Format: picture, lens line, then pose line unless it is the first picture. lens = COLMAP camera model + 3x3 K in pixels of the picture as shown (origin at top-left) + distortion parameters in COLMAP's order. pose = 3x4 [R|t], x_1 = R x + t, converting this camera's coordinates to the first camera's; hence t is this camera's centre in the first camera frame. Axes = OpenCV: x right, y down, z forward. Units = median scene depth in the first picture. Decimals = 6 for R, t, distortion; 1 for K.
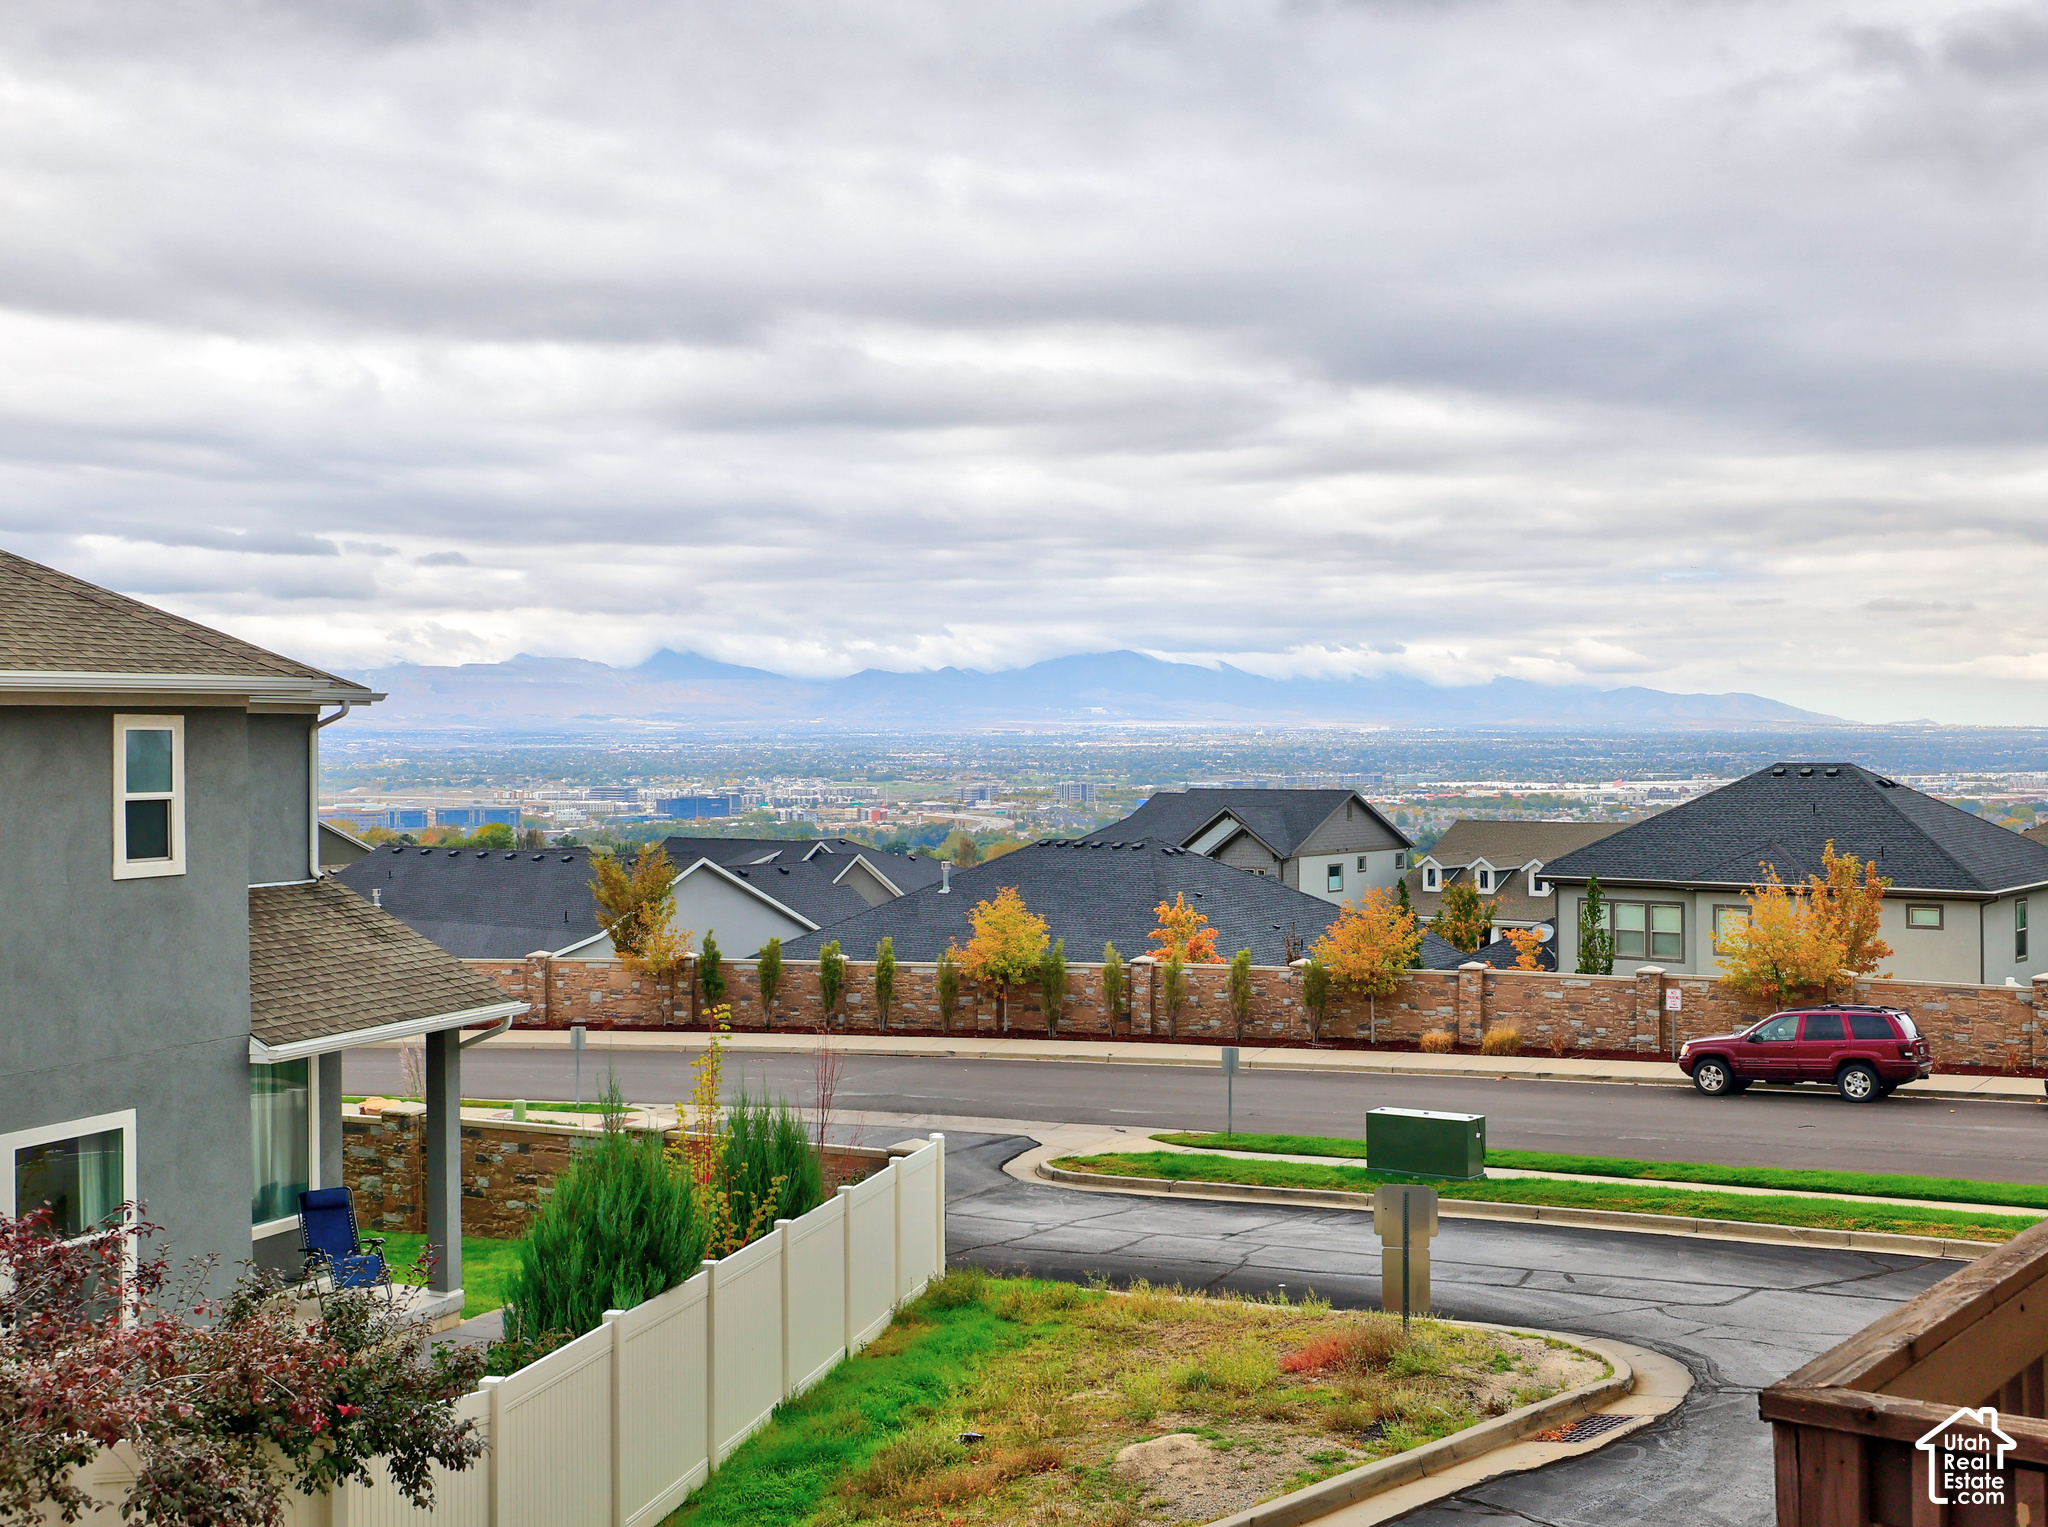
lens RADIAL K [[4043.7, 0, 1024.0], [0, 4043.7, 763.5], [0, 0, 1]] dist [-0.004731, 0.015320]
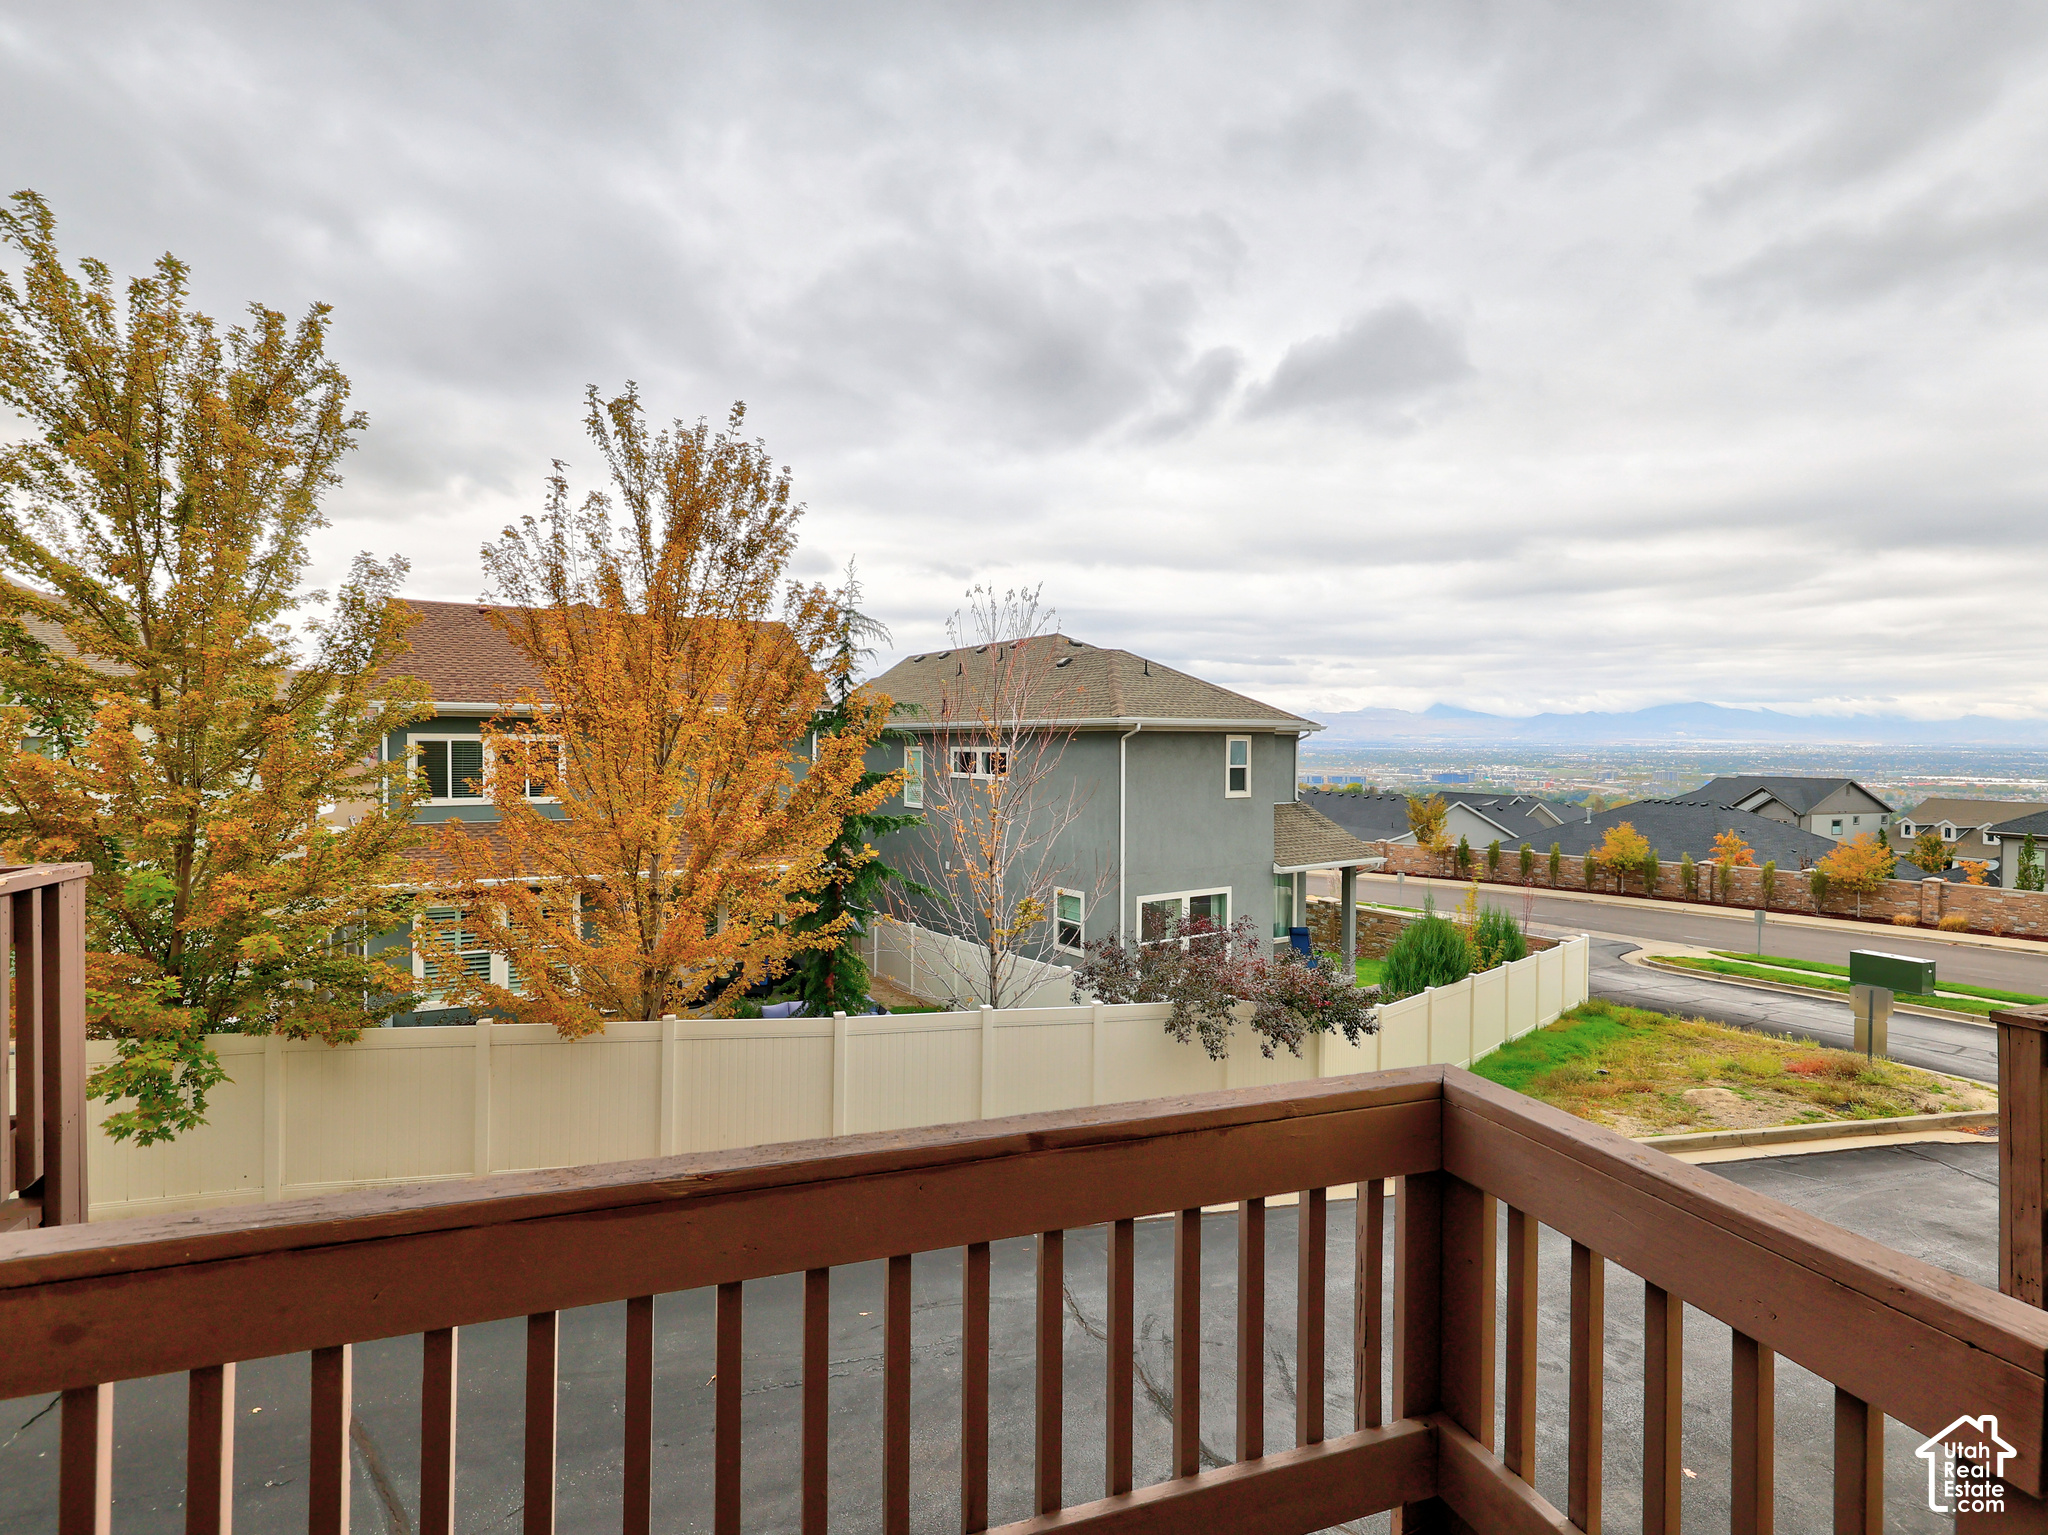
lens RADIAL K [[967.8, 0, 1024.7], [0, 967.8, 759.1], [0, 0, 1]] dist [-0.000519, -0.000296]
pose [[0.836391, 0.018595, -0.547818, 0.009228], [-0.015682, 0.999827, 0.009995, -0.000787], [0.547909, 0.000231, 0.836538, 0.427339]]
